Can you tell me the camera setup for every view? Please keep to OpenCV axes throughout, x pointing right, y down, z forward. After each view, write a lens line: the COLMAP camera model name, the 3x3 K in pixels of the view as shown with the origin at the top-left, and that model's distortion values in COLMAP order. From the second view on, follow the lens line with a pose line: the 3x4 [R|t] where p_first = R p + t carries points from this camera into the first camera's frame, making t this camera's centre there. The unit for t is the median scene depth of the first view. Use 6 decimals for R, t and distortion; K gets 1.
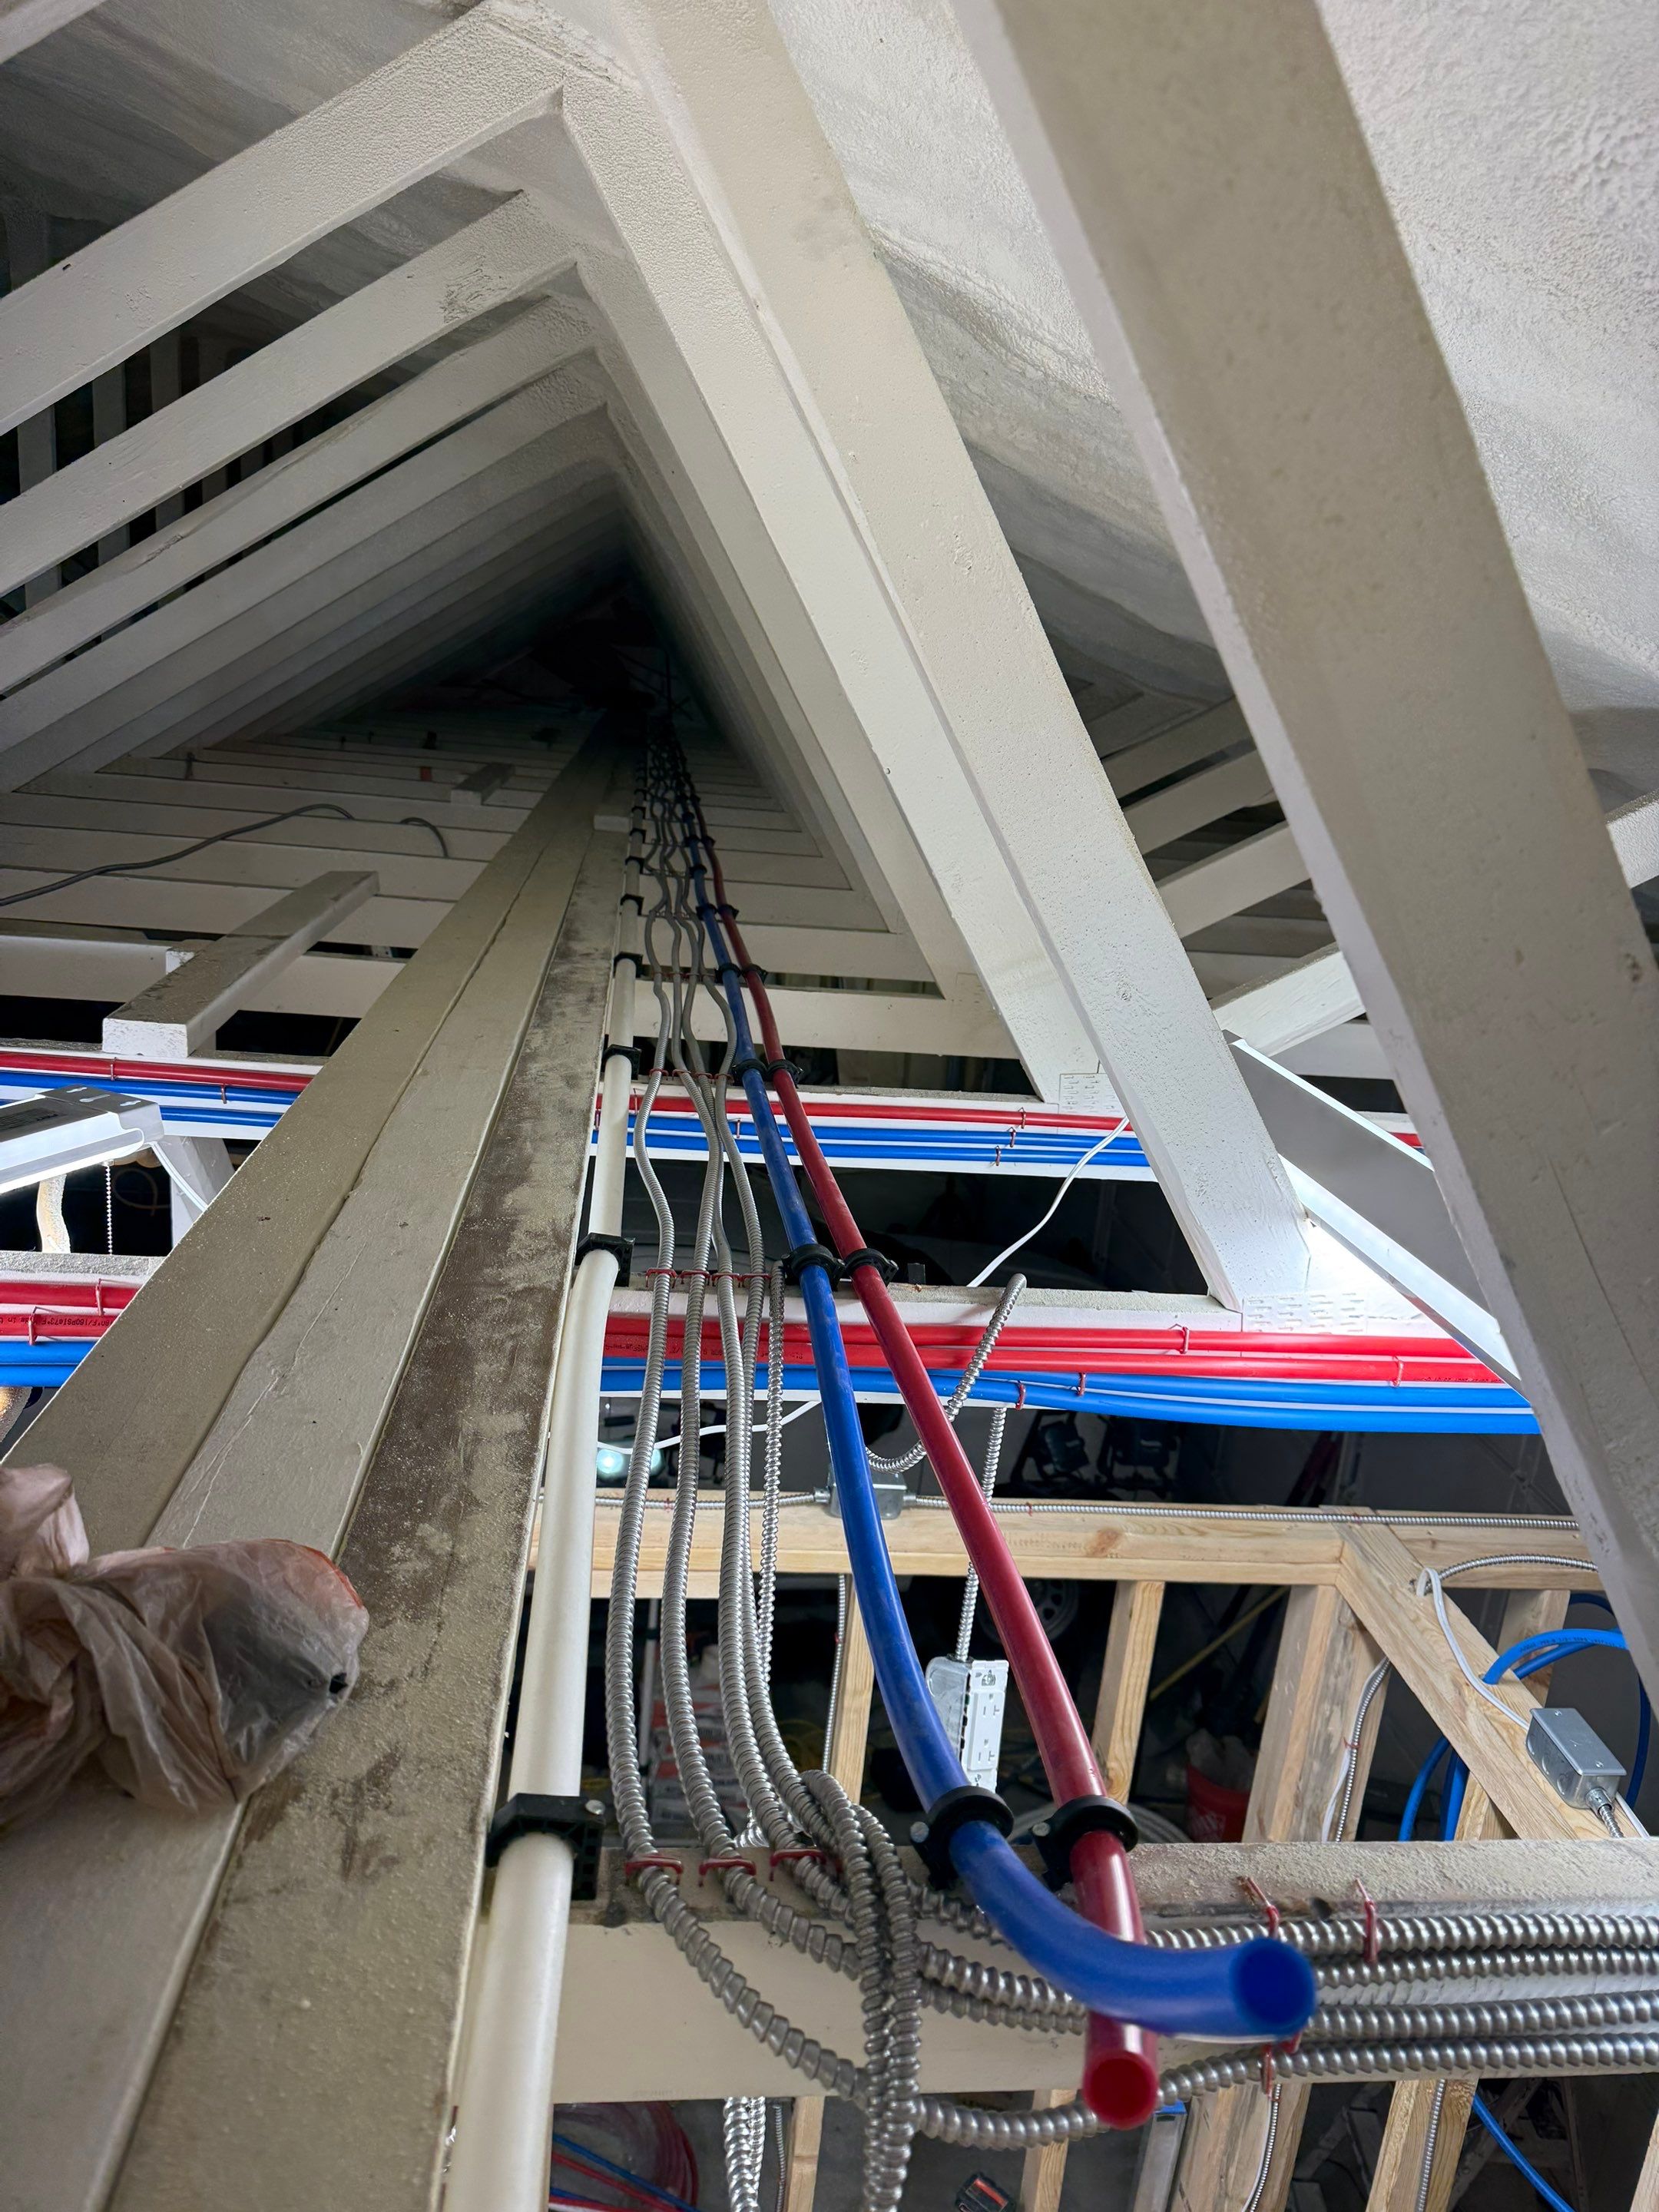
lens RADIAL K [[1583.3, 0, 846.6], [0, 1583.3, 1106.5], [0, 0, 1]] dist [0.027793, -0.041143]
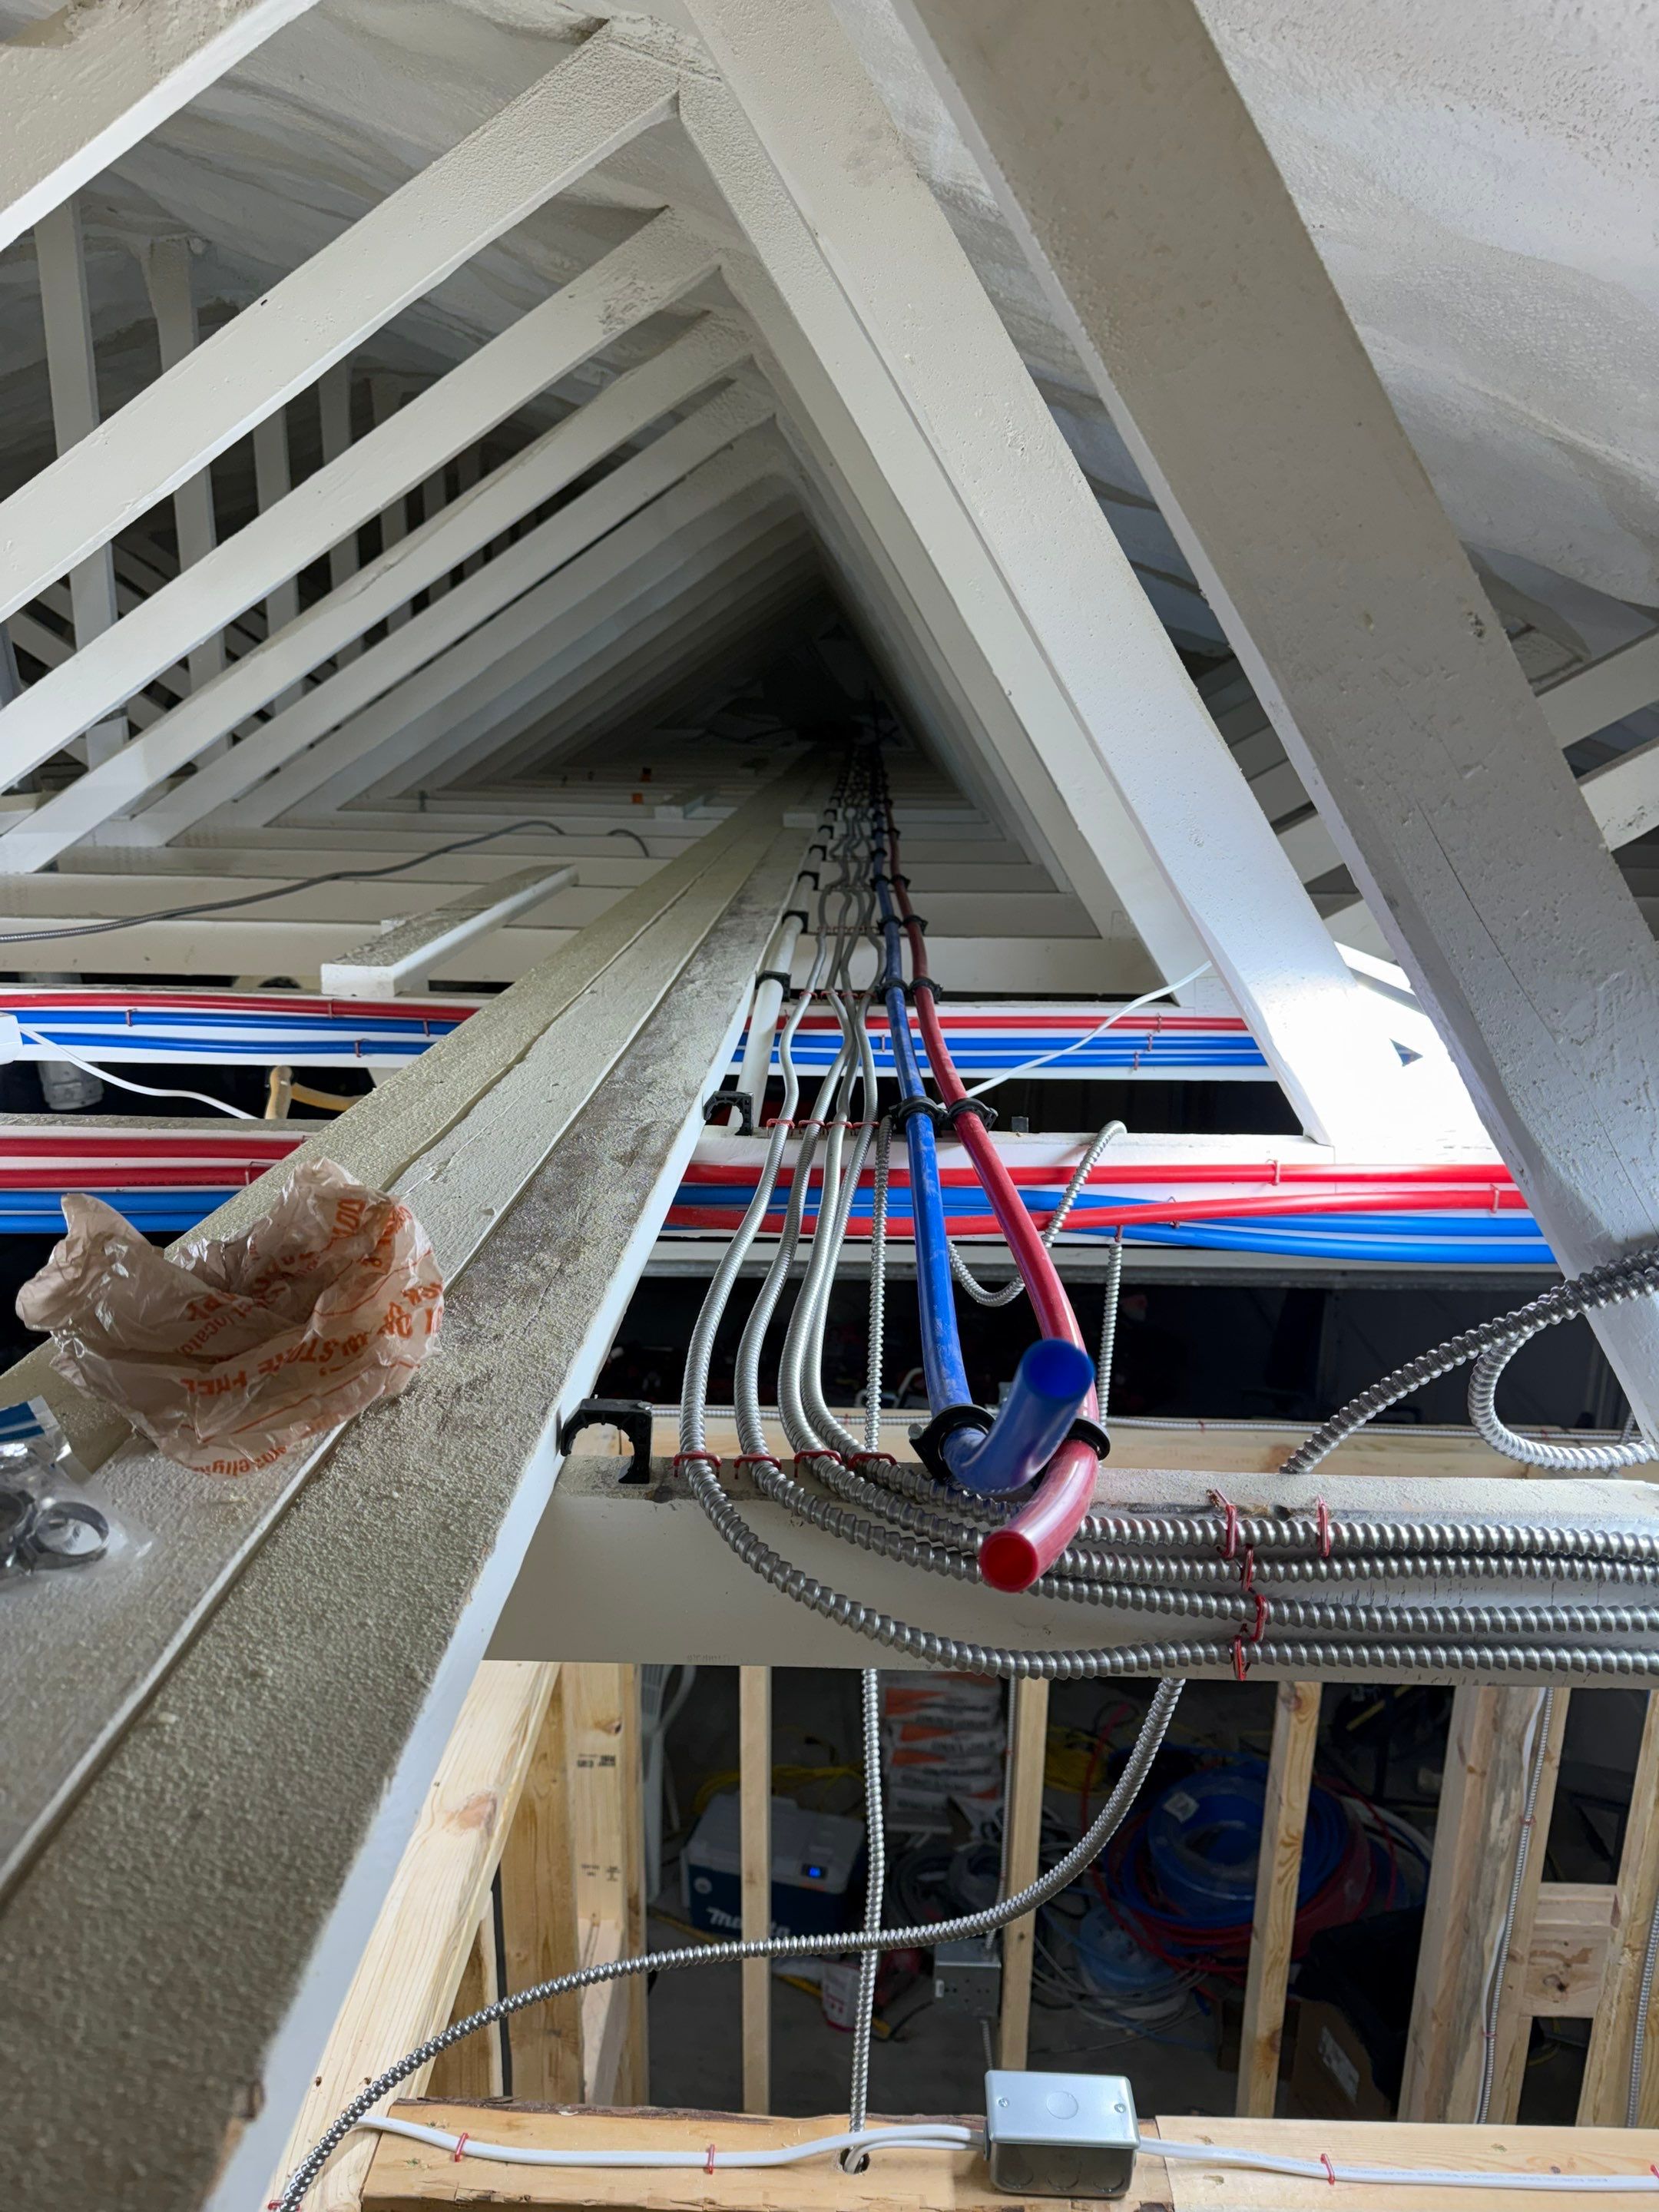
lens RADIAL K [[1583.3, 0, 822.7], [0, 1583.3, 1108.7], [0, 0, 1]] dist [0.027793, -0.041143]
pose [[0.986798, -0.036078, -0.157889, 0.050761], [0.033173, 0.999229, -0.020999, 0.069856], [0.158525, 0.015484, 0.987234, -0.052553]]
